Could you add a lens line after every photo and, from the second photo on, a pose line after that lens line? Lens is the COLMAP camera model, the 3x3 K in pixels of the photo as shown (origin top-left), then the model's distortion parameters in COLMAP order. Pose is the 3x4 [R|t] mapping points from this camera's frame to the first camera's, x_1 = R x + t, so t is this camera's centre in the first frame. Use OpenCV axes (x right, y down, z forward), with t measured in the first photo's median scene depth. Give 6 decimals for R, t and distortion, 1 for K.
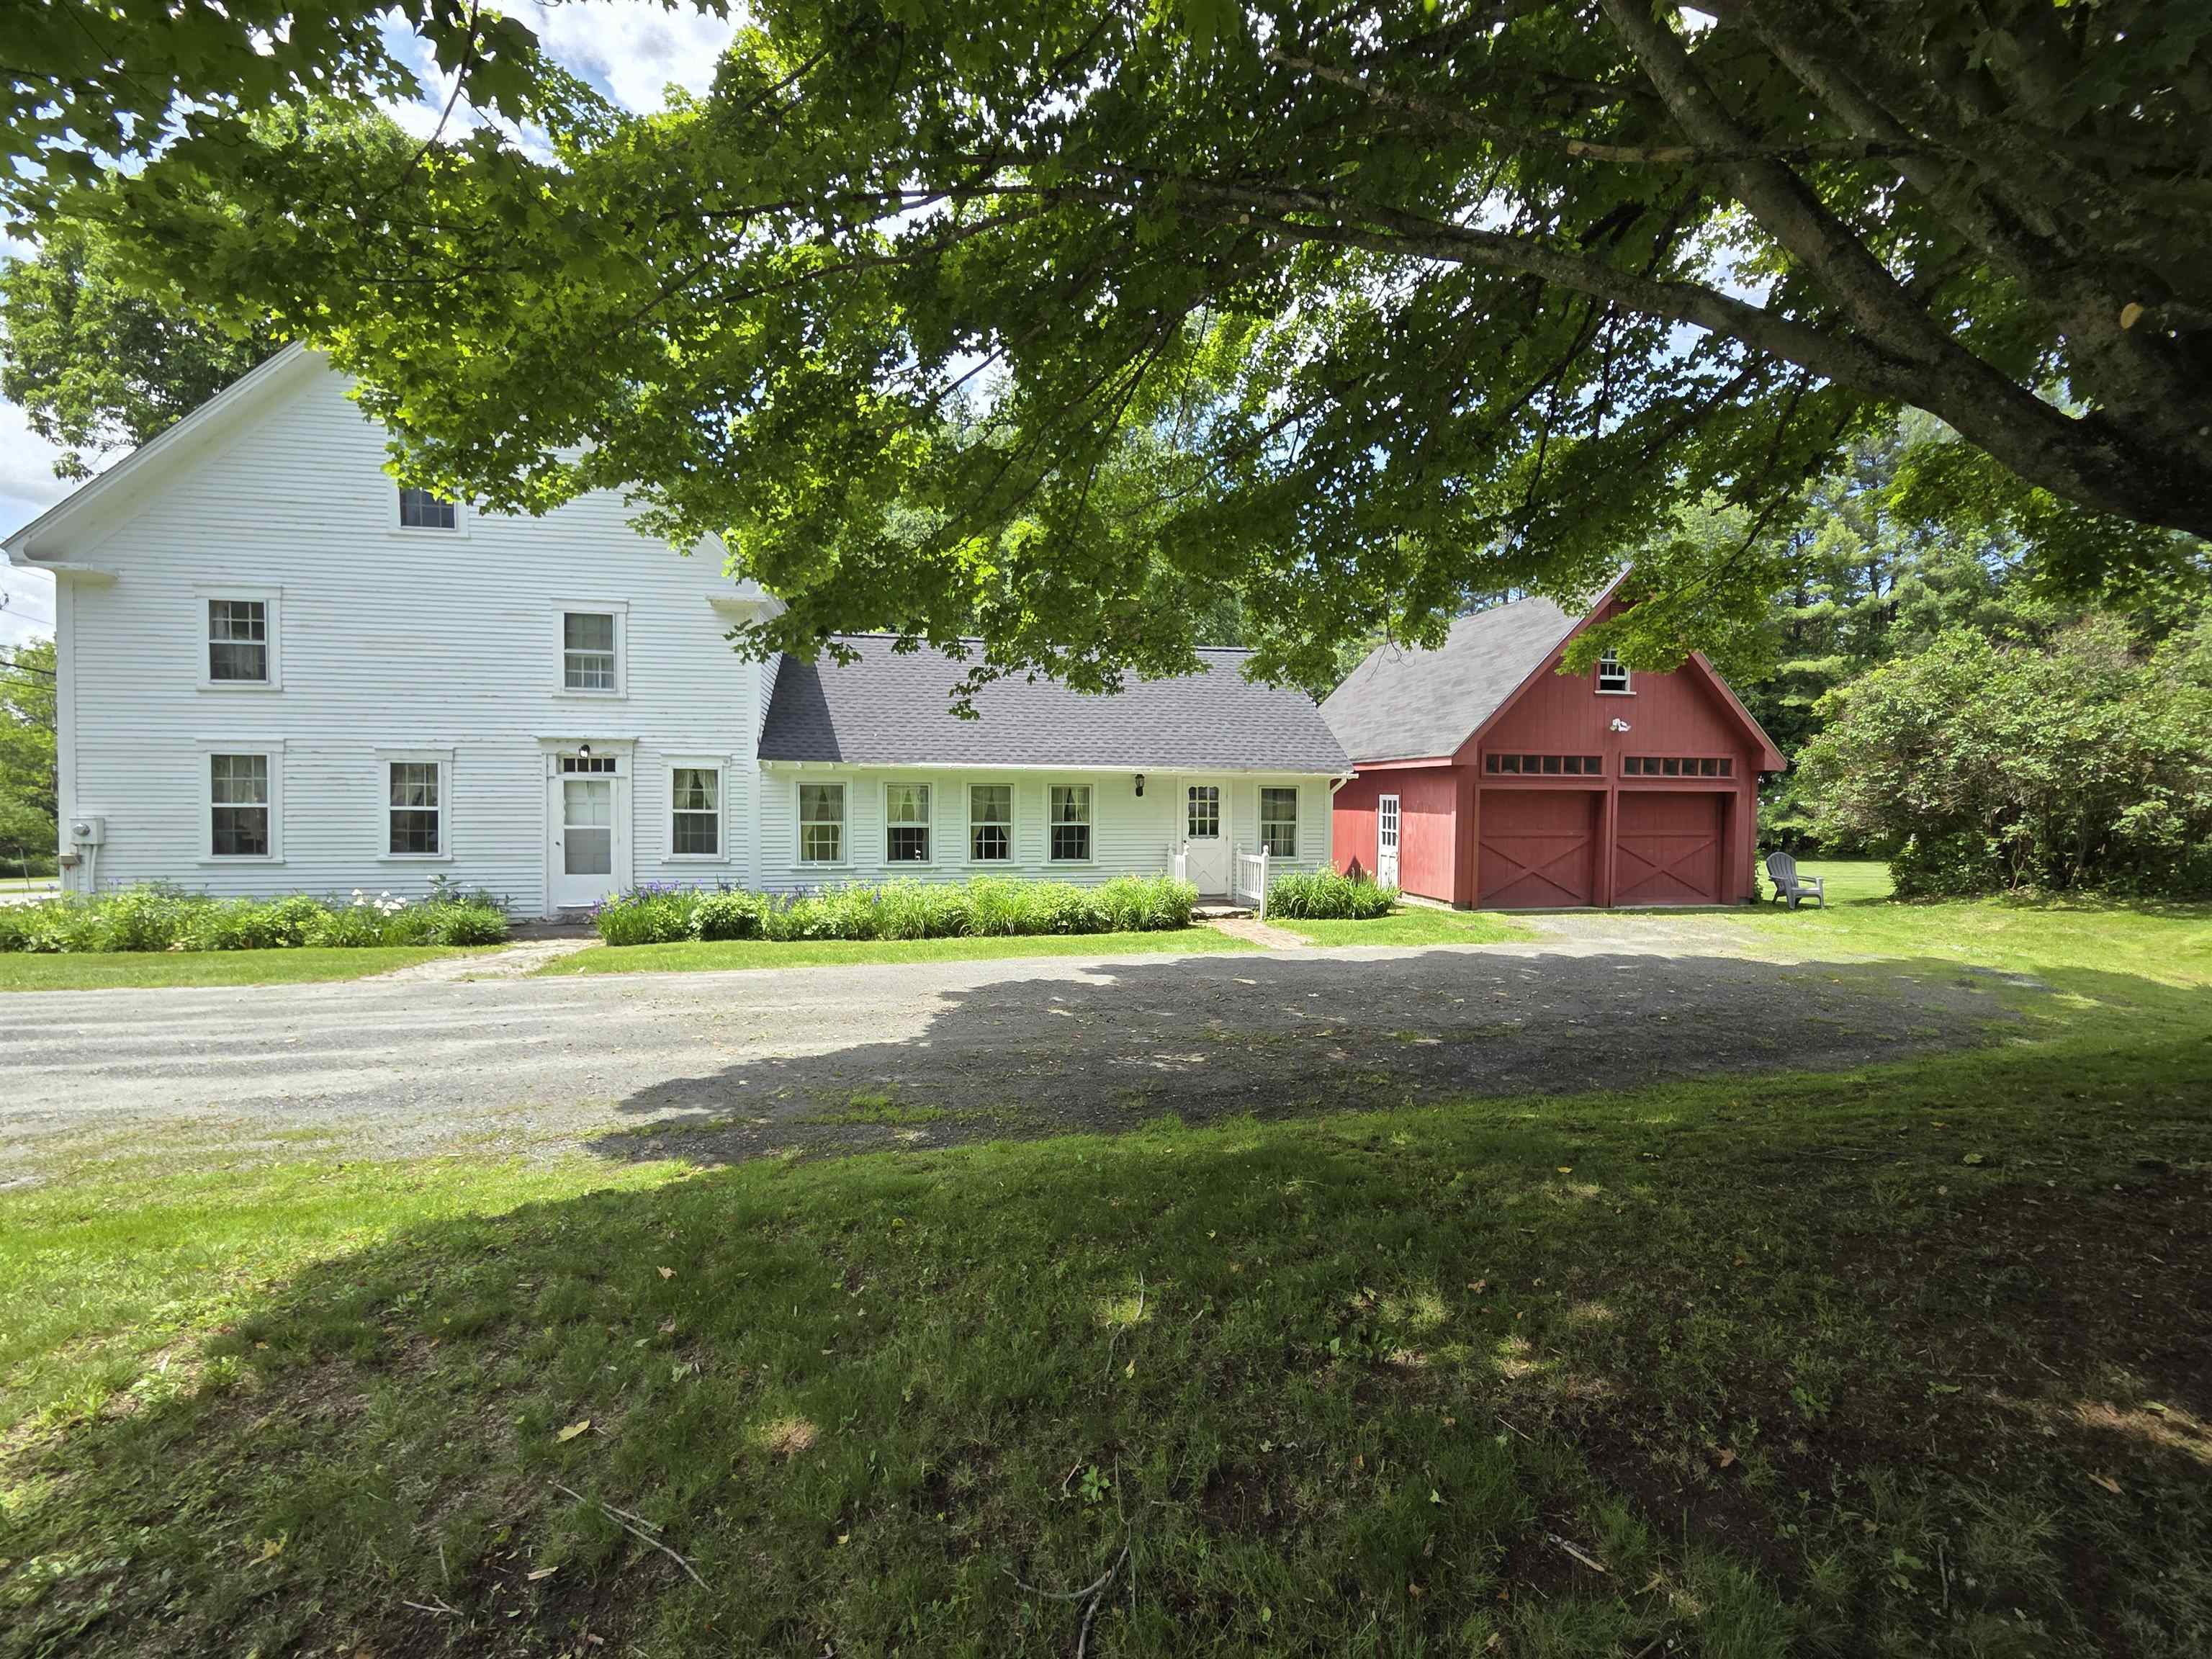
lens RADIAL K [[897.9, 0, 1106.7], [0, 897.9, 827.4], [0, 0, 1]] dist [-0.015178, 0.001462]
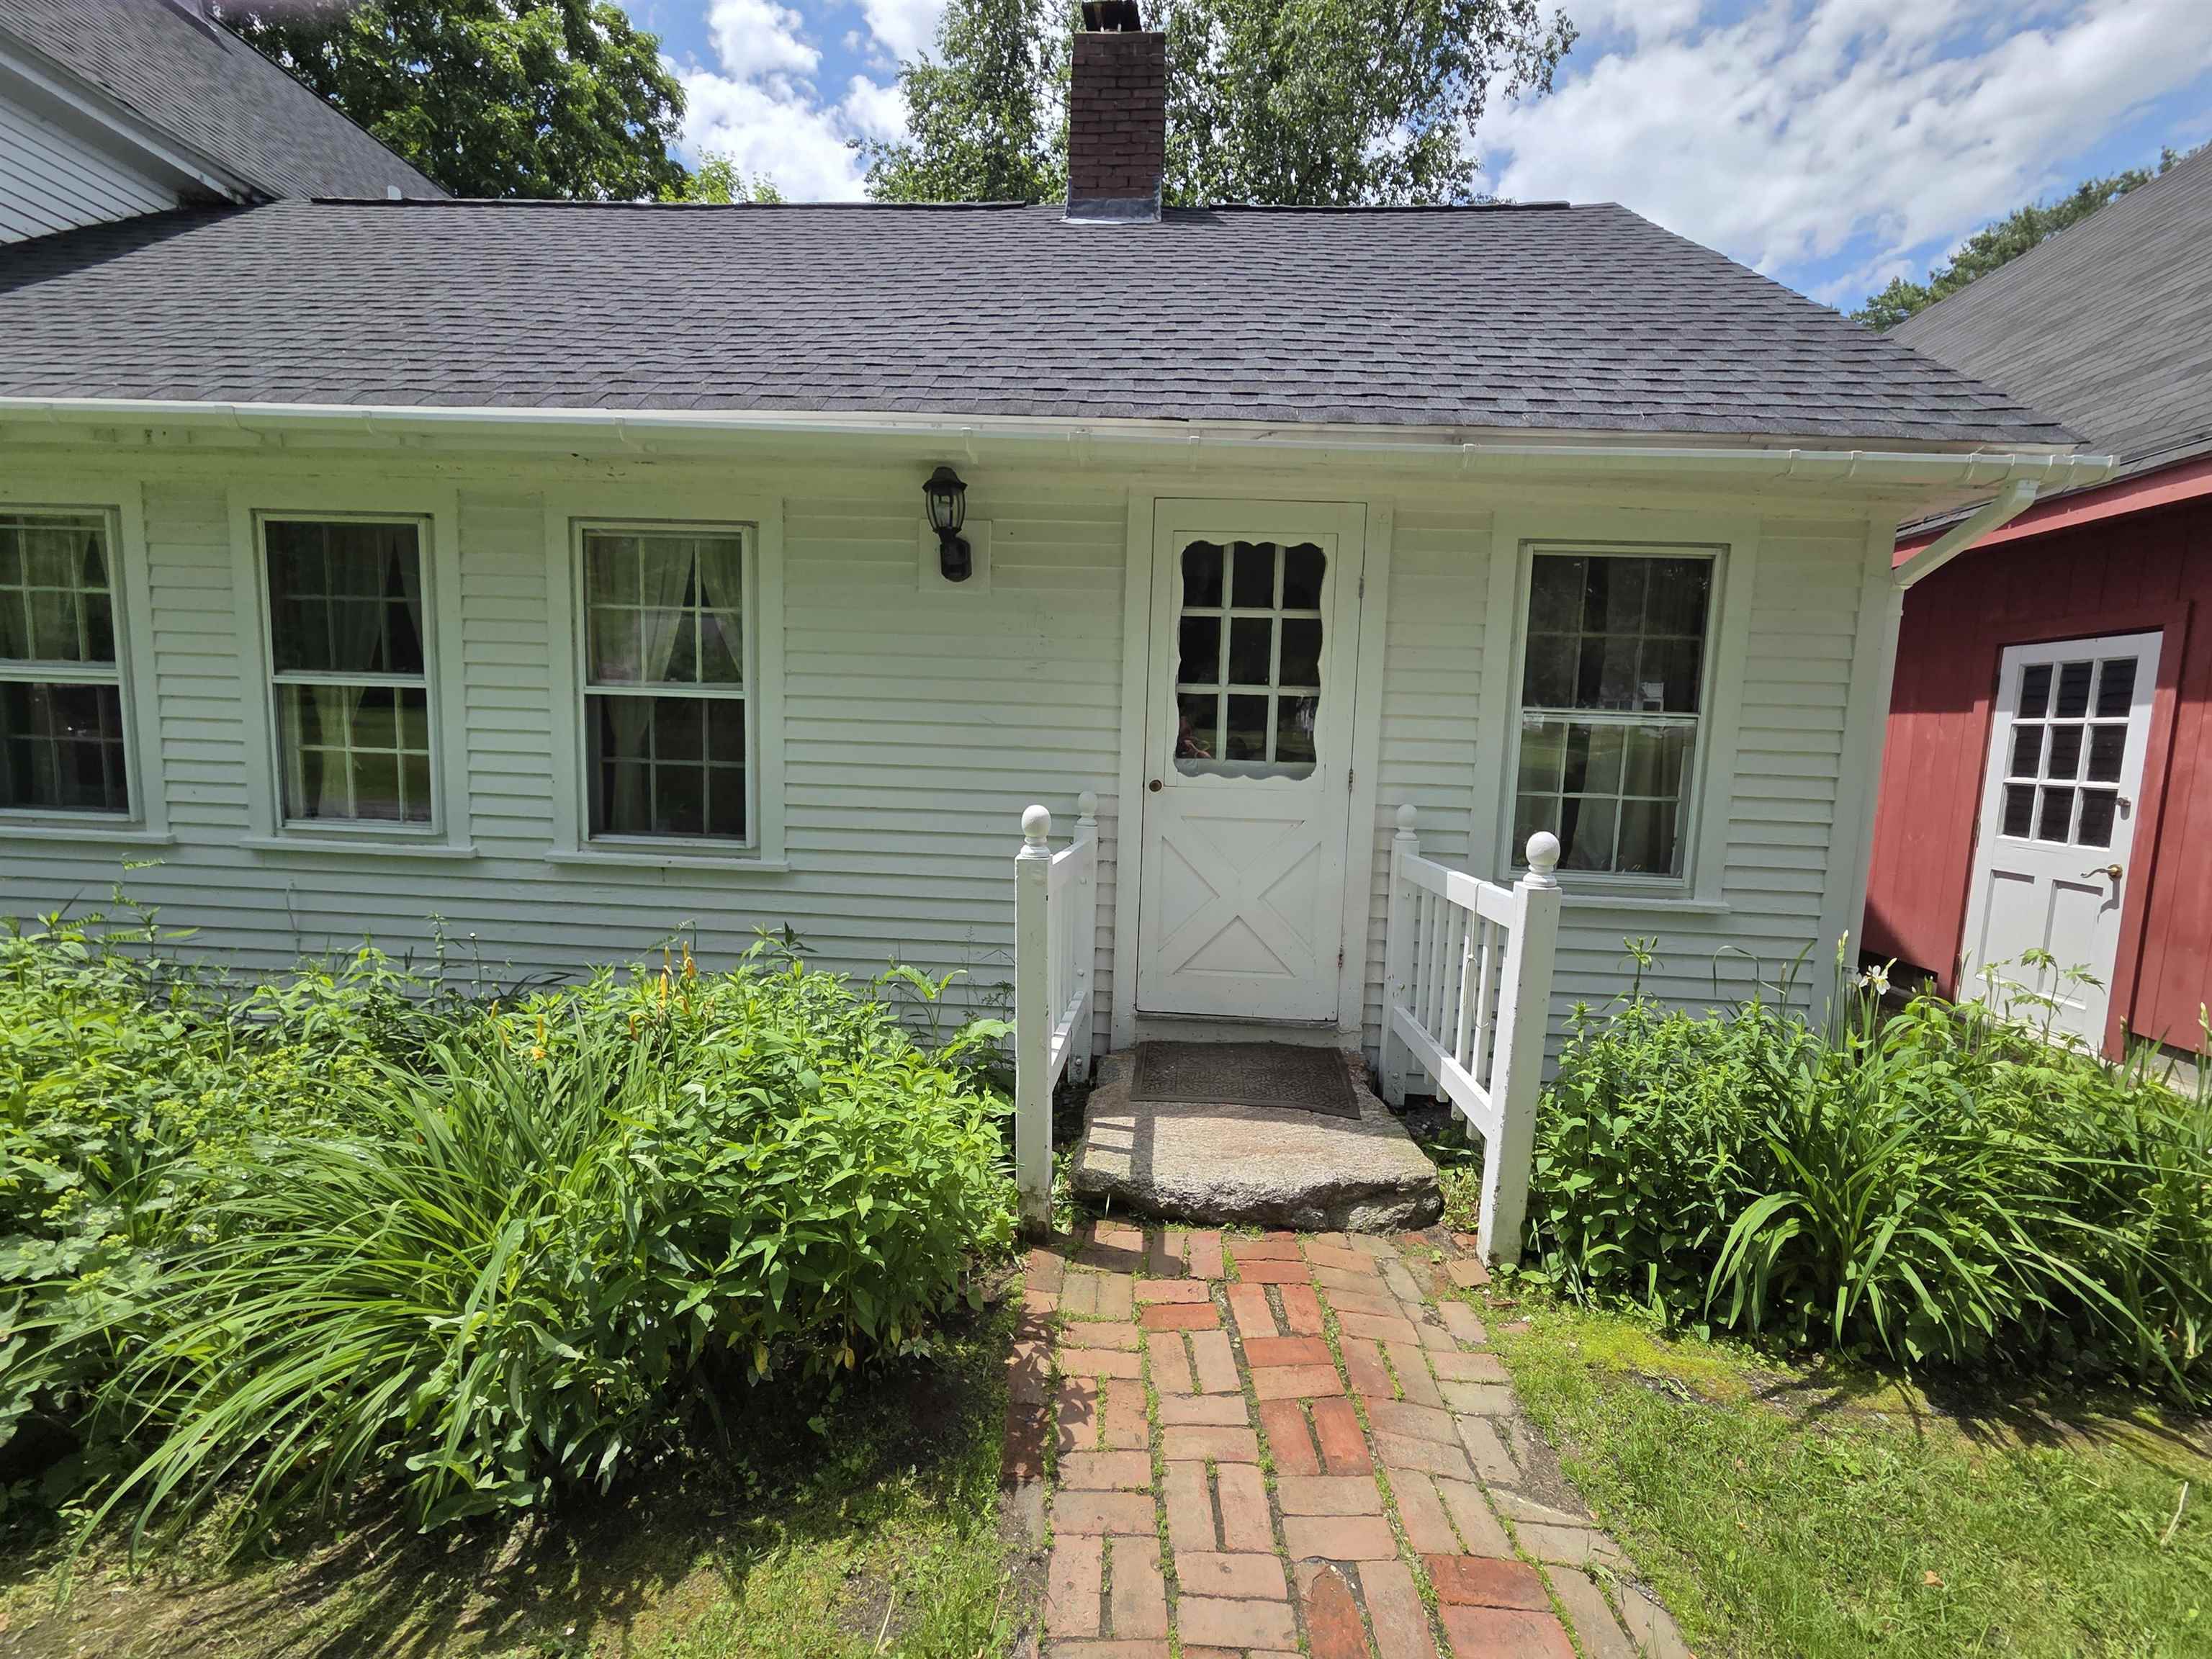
lens RADIAL K [[897.9, 0, 1102.4], [0, 897.9, 831.4], [0, 0, 1]] dist [-0.015178, 0.001462]
pose [[0.967675, 0.055278, -0.246070, 0.128089], [-0.040181, 0.997013, 0.065960, 0.012663], [0.248981, -0.053940, 0.967005, 0.762786]]
